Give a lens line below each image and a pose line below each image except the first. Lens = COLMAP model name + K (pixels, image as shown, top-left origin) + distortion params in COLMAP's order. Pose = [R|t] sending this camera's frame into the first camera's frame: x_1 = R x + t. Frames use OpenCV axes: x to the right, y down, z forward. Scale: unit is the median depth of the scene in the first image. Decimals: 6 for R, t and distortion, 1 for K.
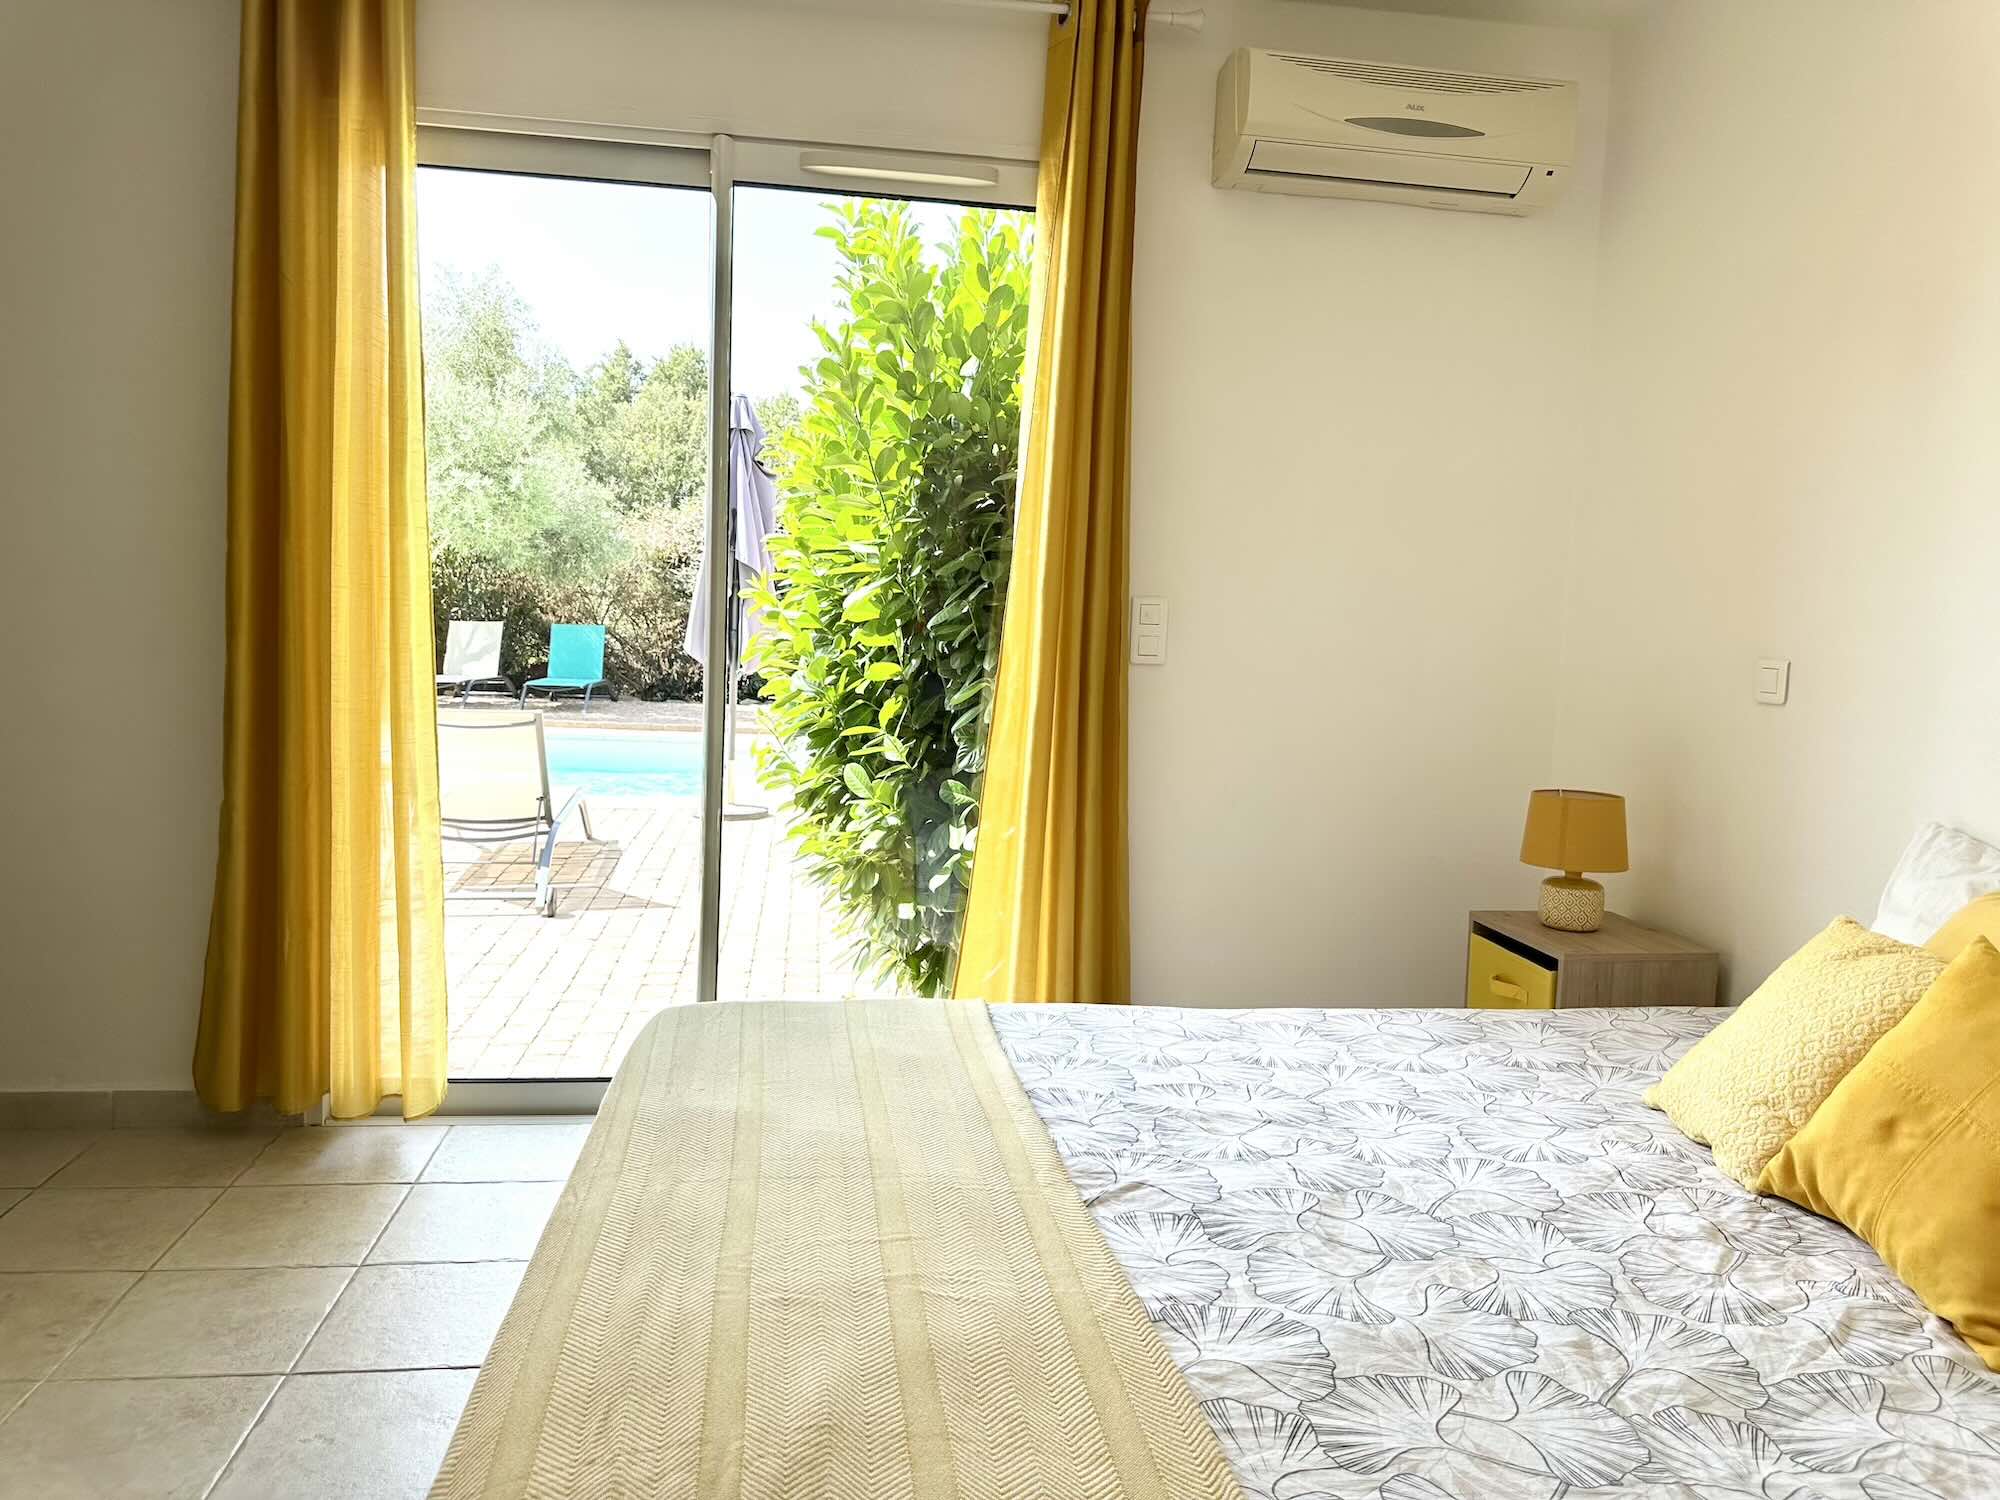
lens RADIAL K [[1420.9, 0, 998.3], [0, 1420.9, 743.0], [0, 0, 1]] dist [-0.000363, -0.004289]
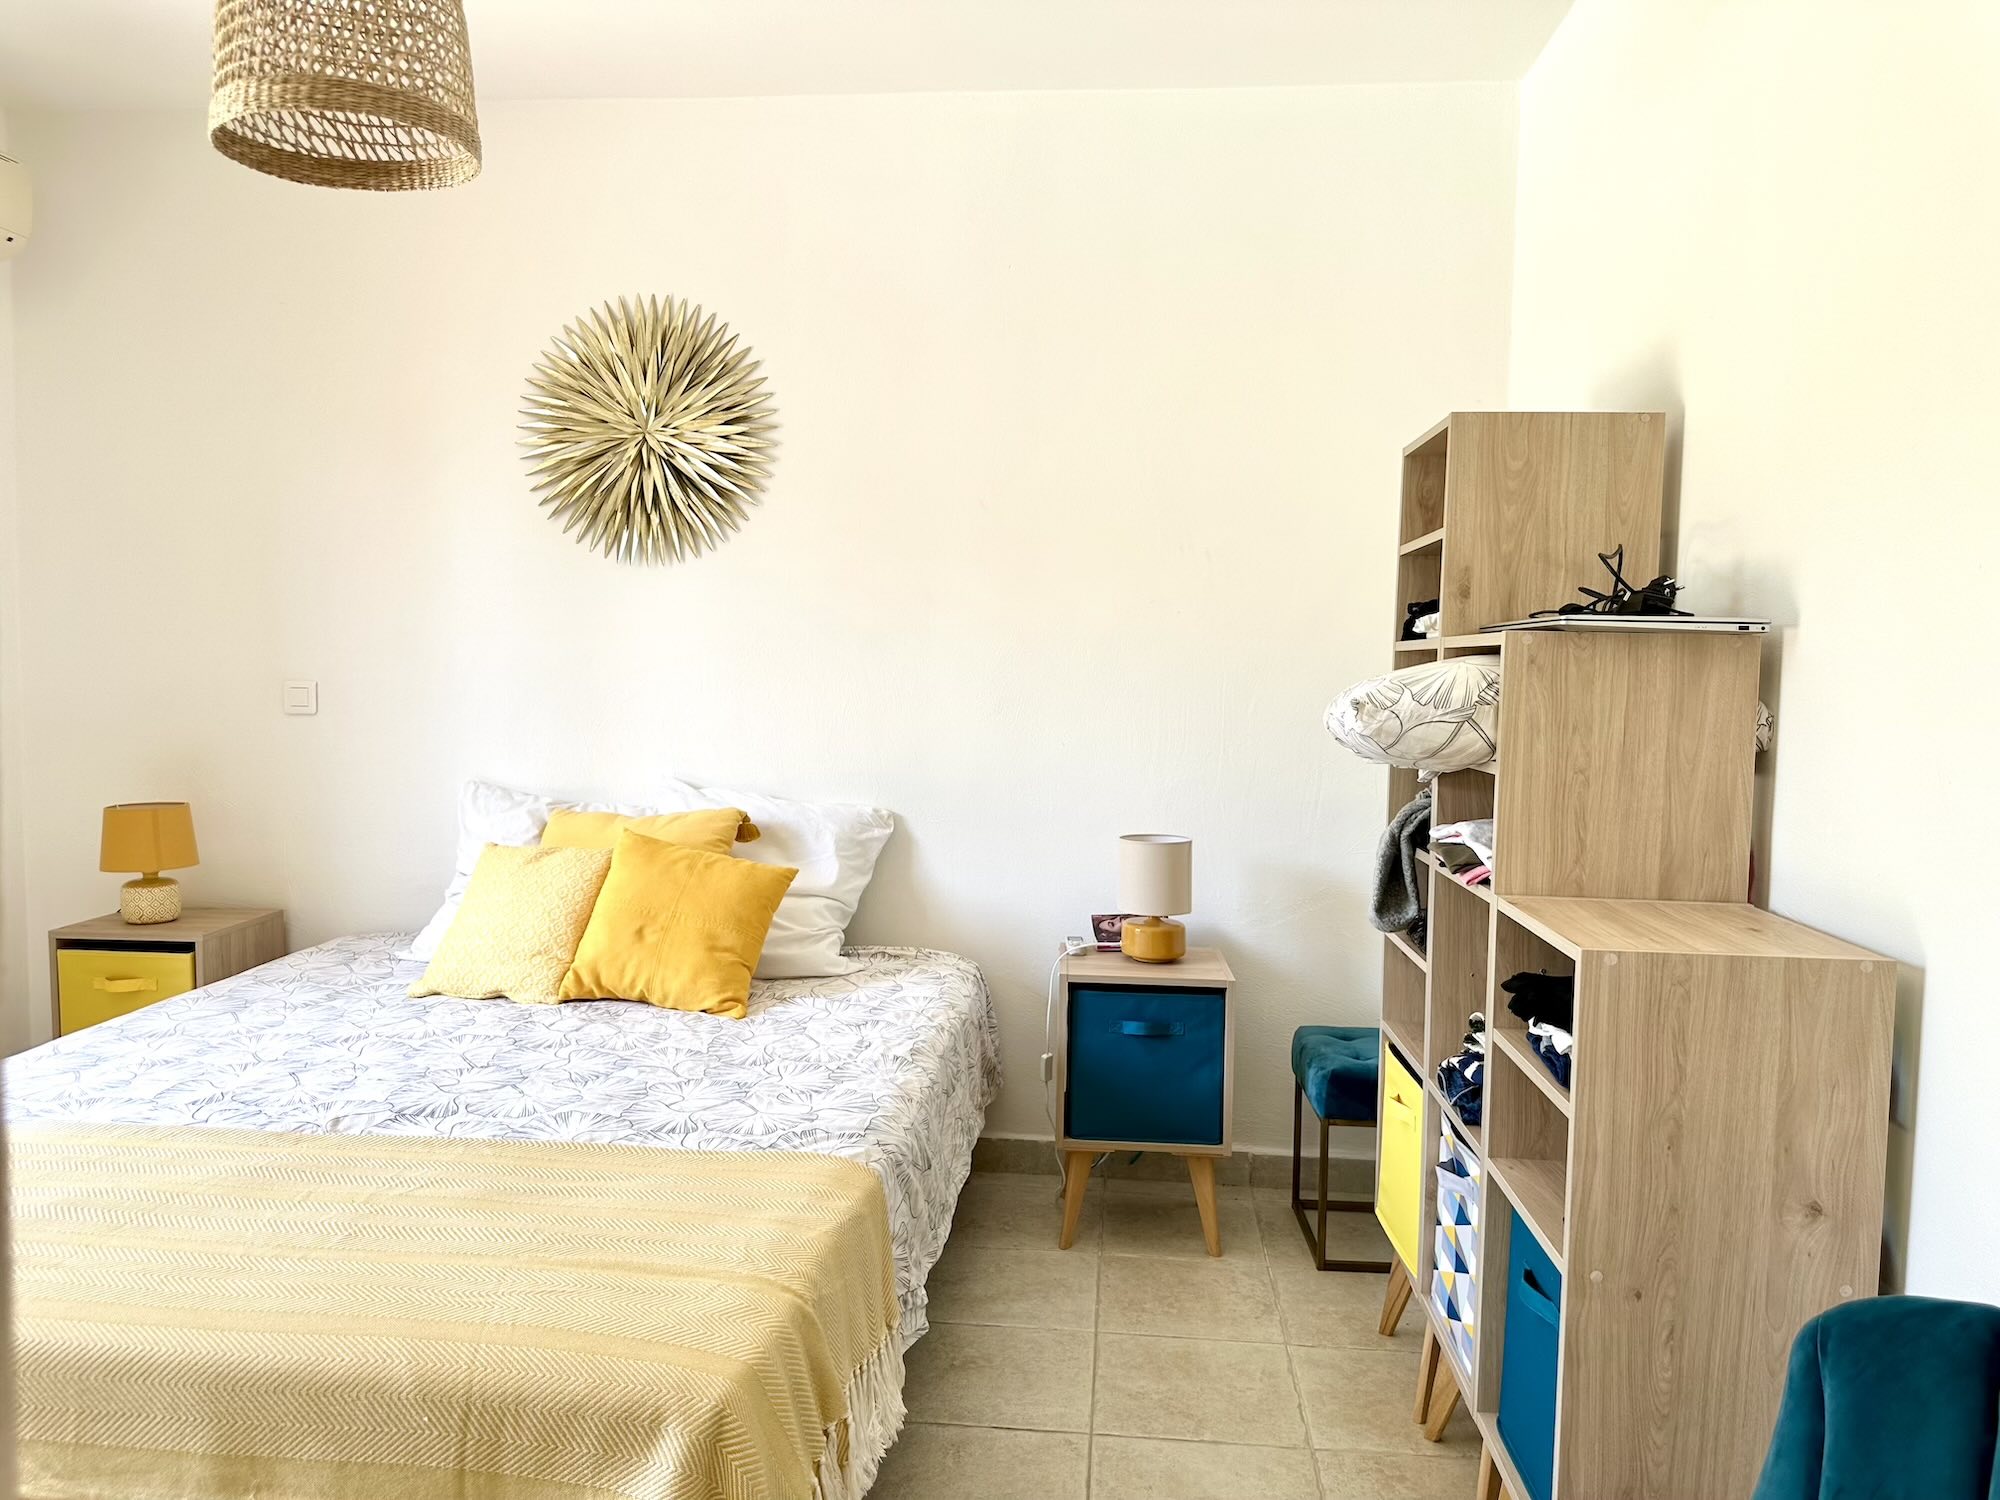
lens RADIAL K [[1415.3, 0, 969.0], [0, 1415.3, 754.6], [0, 0, 1]] dist [0.092585, -0.085935]
pose [[0.247573, -0.105537, 0.963104, -0.924109], [0.094027, 0.991975, 0.084531, -0.069278], [-0.964296, 0.069630, 0.255509, 0.084326]]
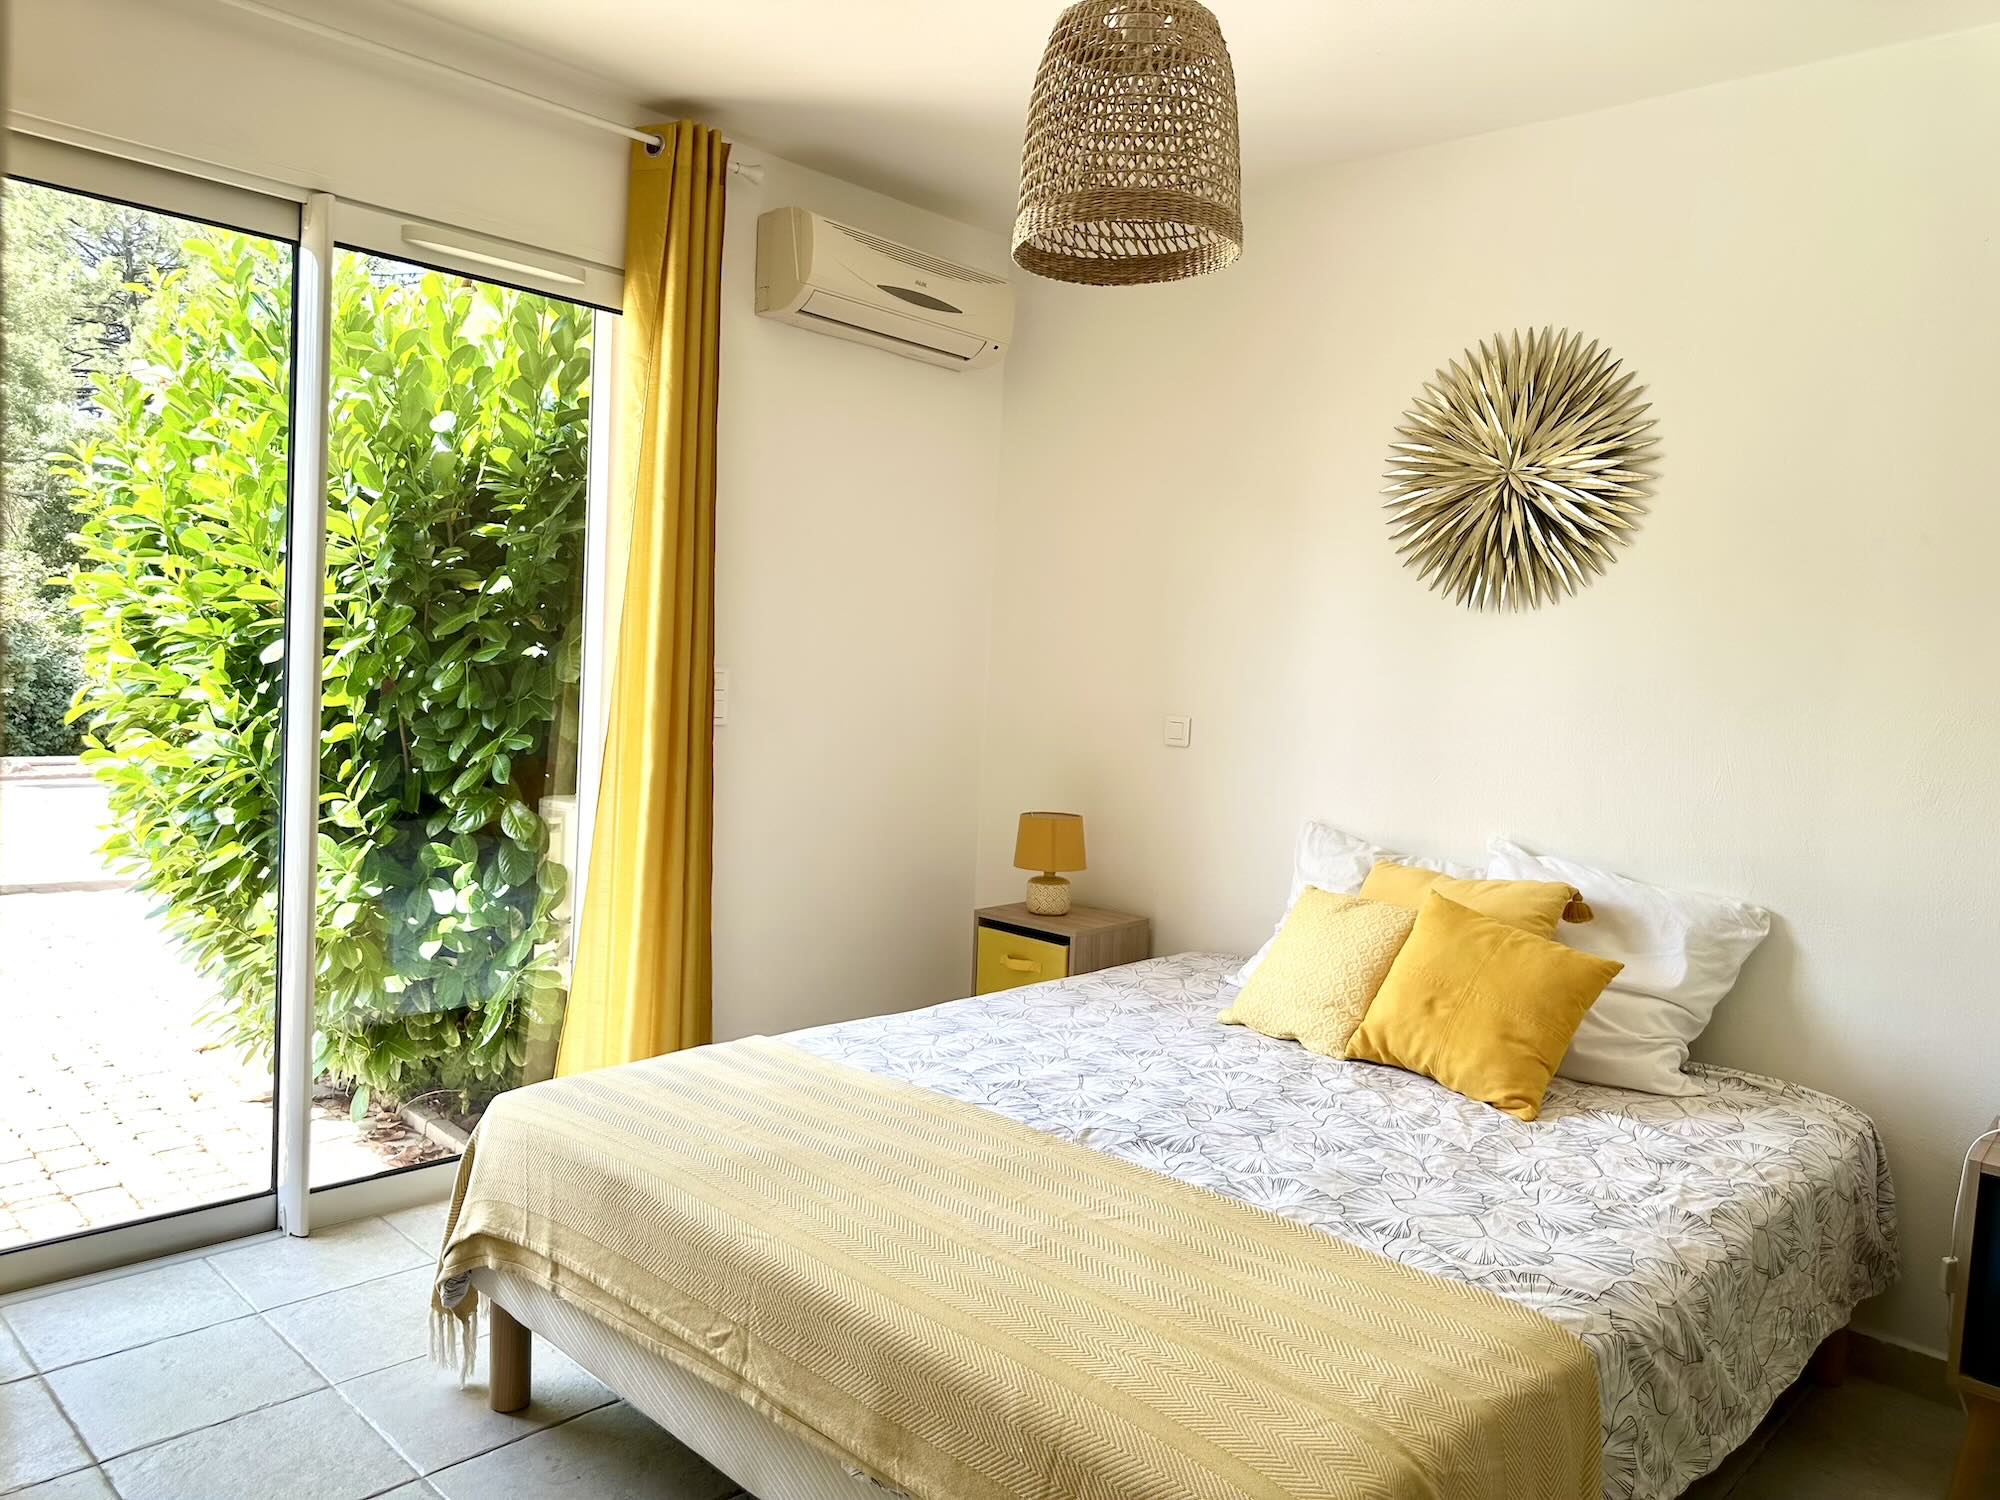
lens RADIAL K [[1411.2, 0, 996.9], [0, 1411.2, 732.8], [0, 0, 1]] dist [0.087688, -0.116853]
pose [[0.784439, -0.037290, 0.619084, -0.776931], [0.043250, 0.999050, 0.005376, -0.086621], [-0.618696, 0.022558, 0.785306, -0.050895]]
